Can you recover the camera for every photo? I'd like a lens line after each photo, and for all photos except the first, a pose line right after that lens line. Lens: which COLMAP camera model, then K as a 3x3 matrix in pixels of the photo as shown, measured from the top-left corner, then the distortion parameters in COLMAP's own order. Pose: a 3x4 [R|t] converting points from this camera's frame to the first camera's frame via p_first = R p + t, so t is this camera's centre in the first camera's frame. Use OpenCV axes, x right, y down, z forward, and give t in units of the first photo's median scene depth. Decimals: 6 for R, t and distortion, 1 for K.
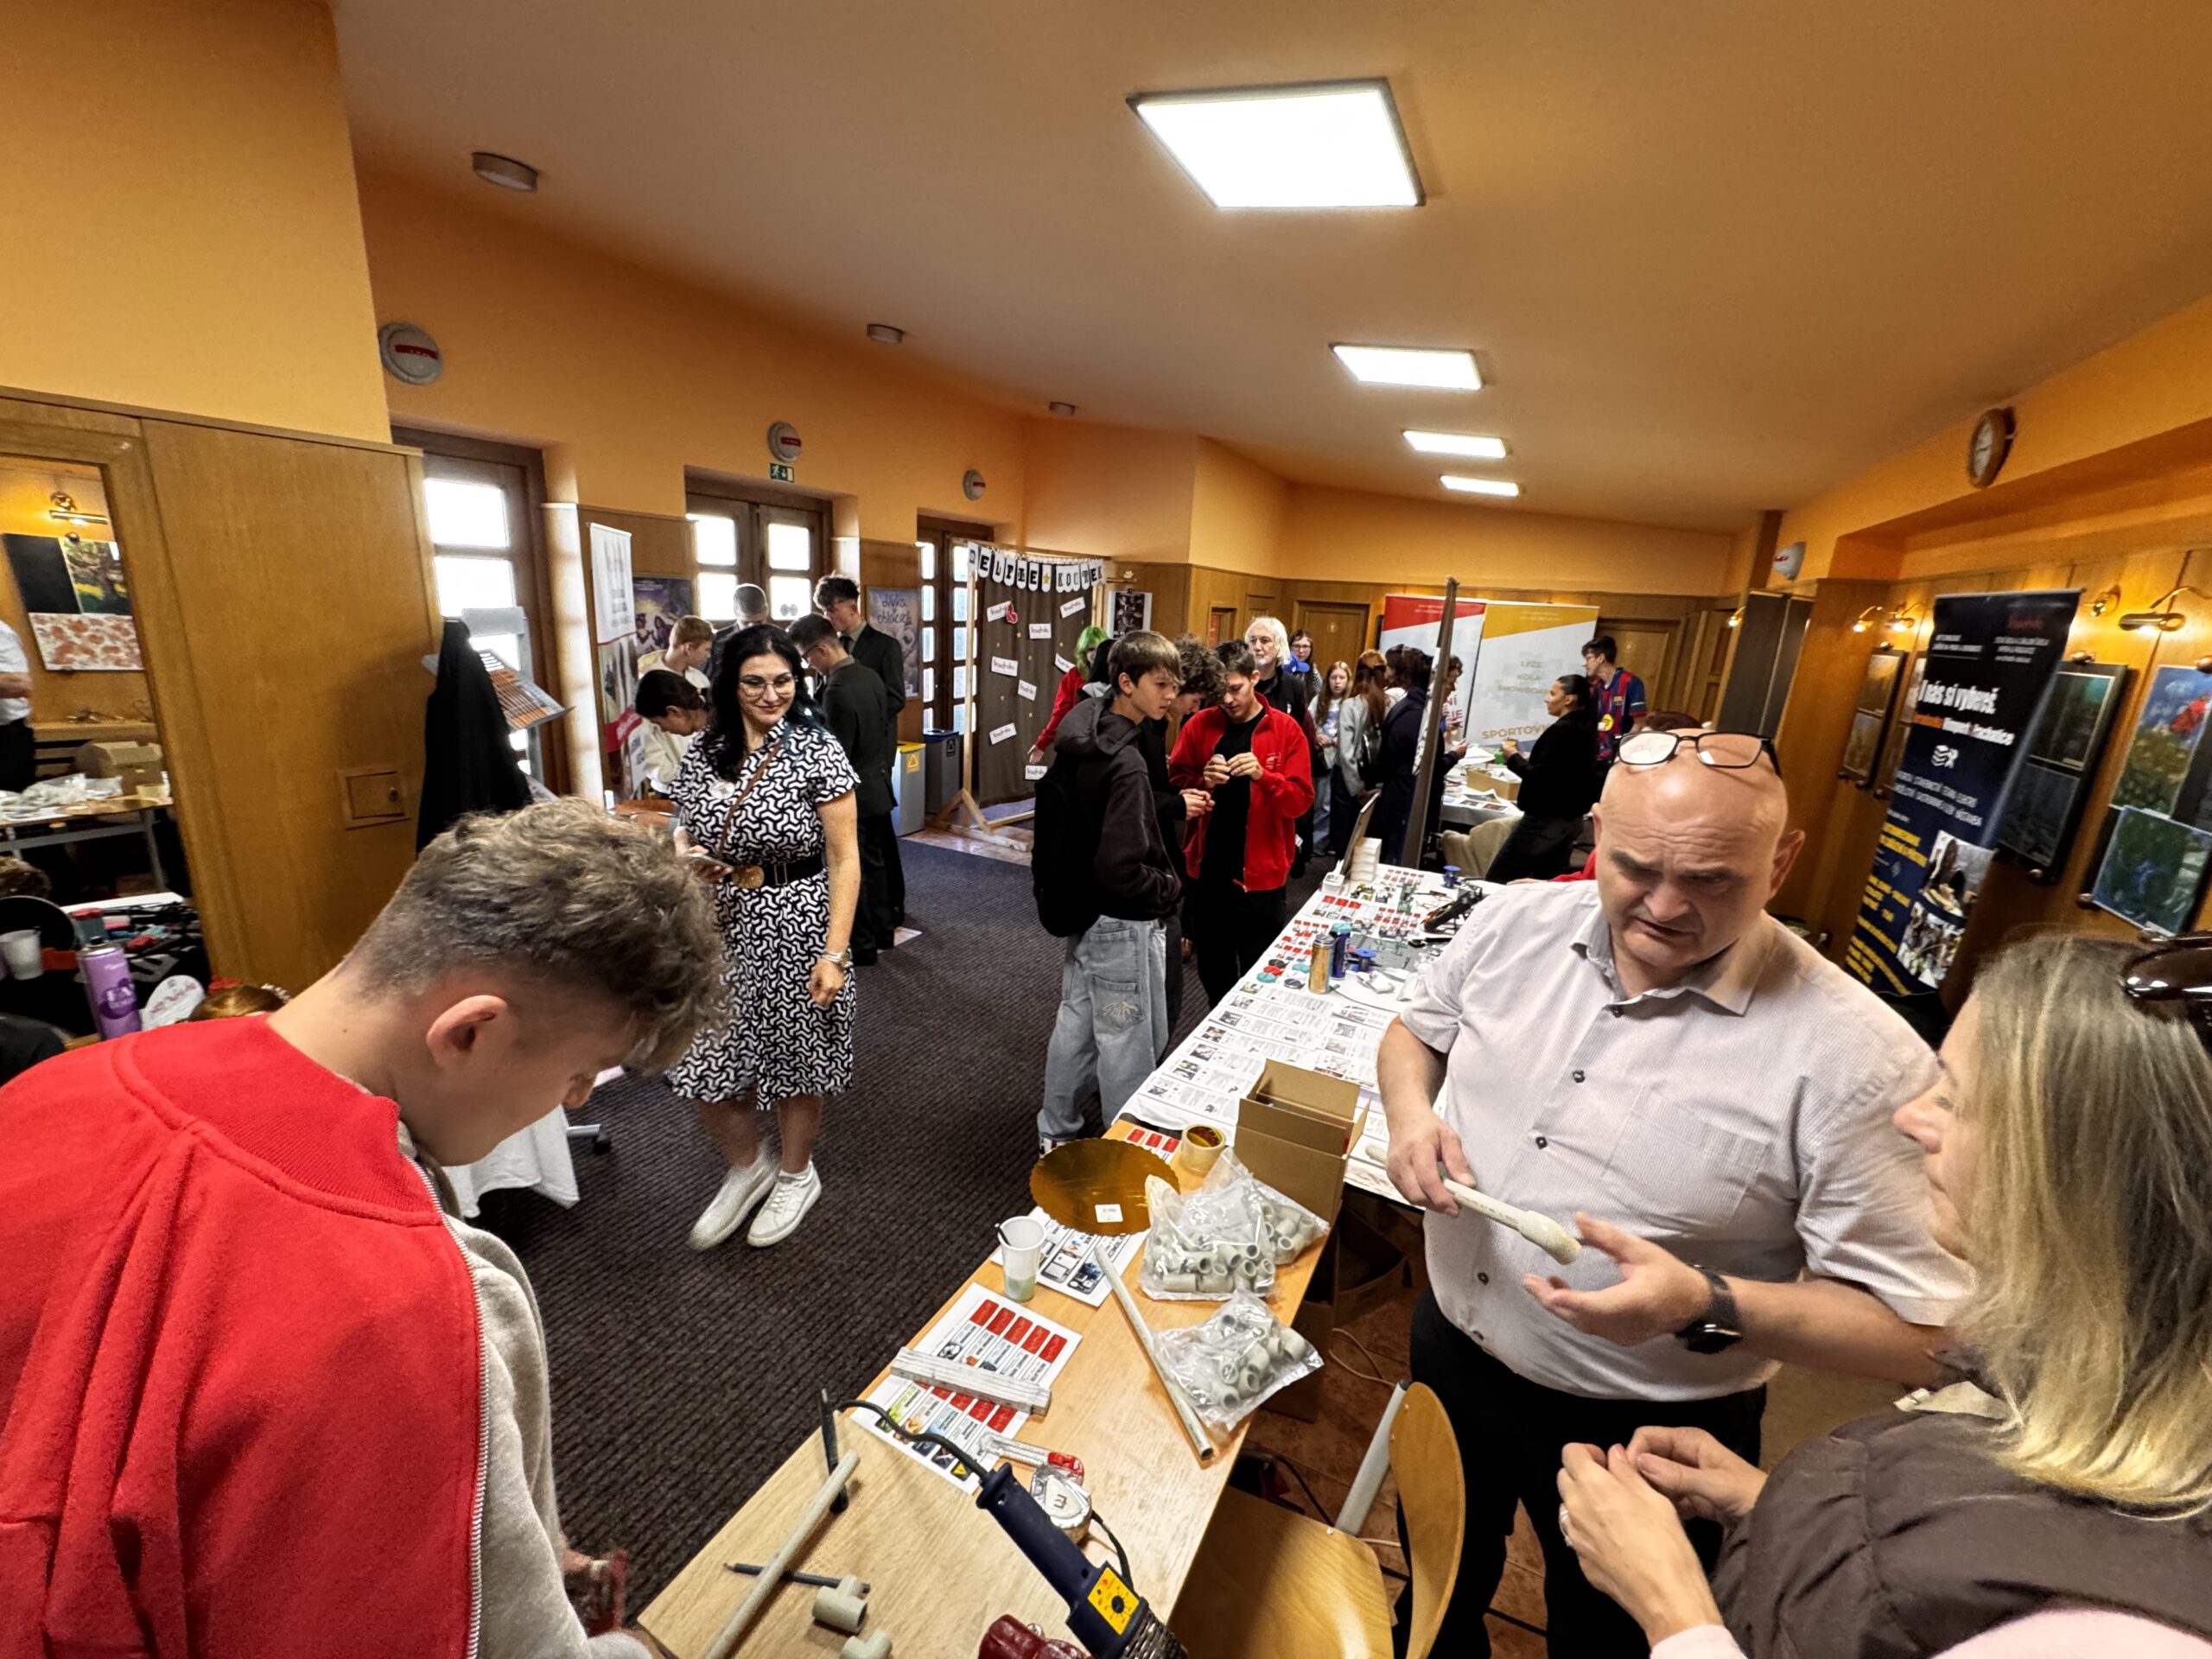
lens RADIAL K [[876.1, 0, 1097.5], [0, 876.1, 826.6], [0, 0, 1]] dist [-0.001097, 0.000264]
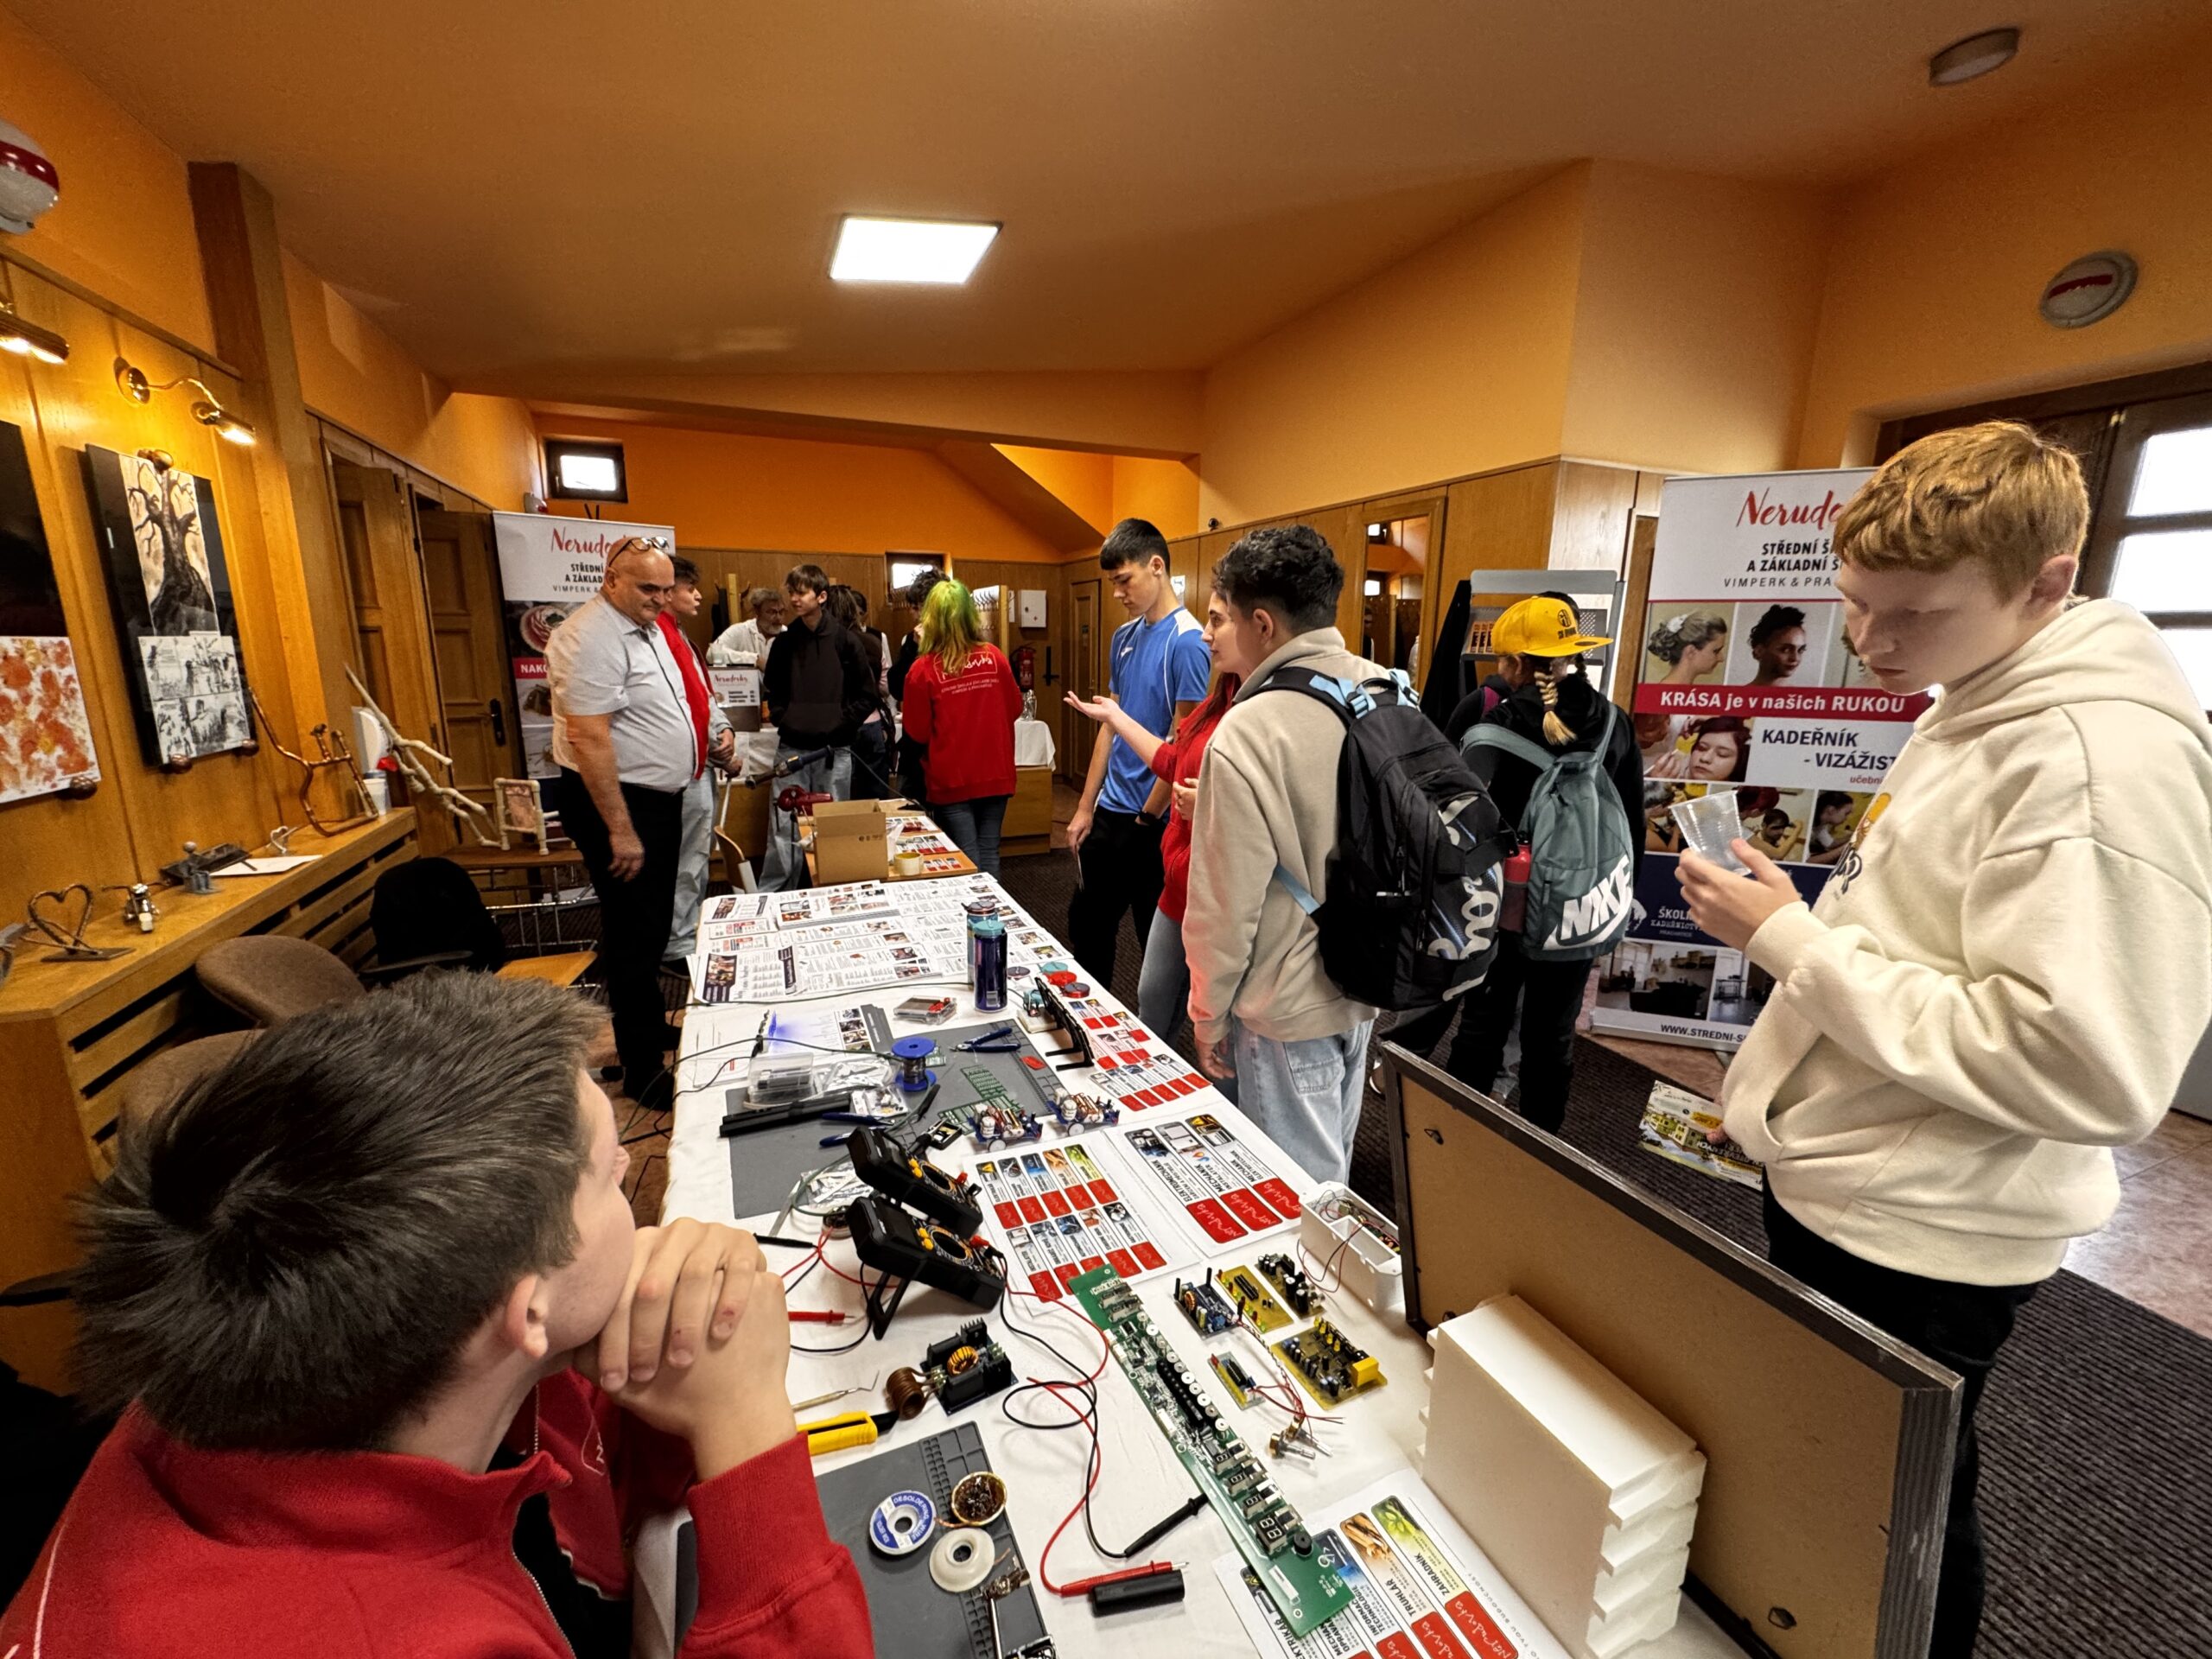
lens RADIAL K [[876.1, 0, 1087.5], [0, 876.1, 830.0], [0, 0, 1]] dist [-0.001097, 0.000264]
pose [[-0.671710, 0.106023, -0.733188, 0.562875], [-0.211203, 0.921225, 0.326707, -0.145959], [0.710070, 0.374304, -0.596404, 1.133284]]
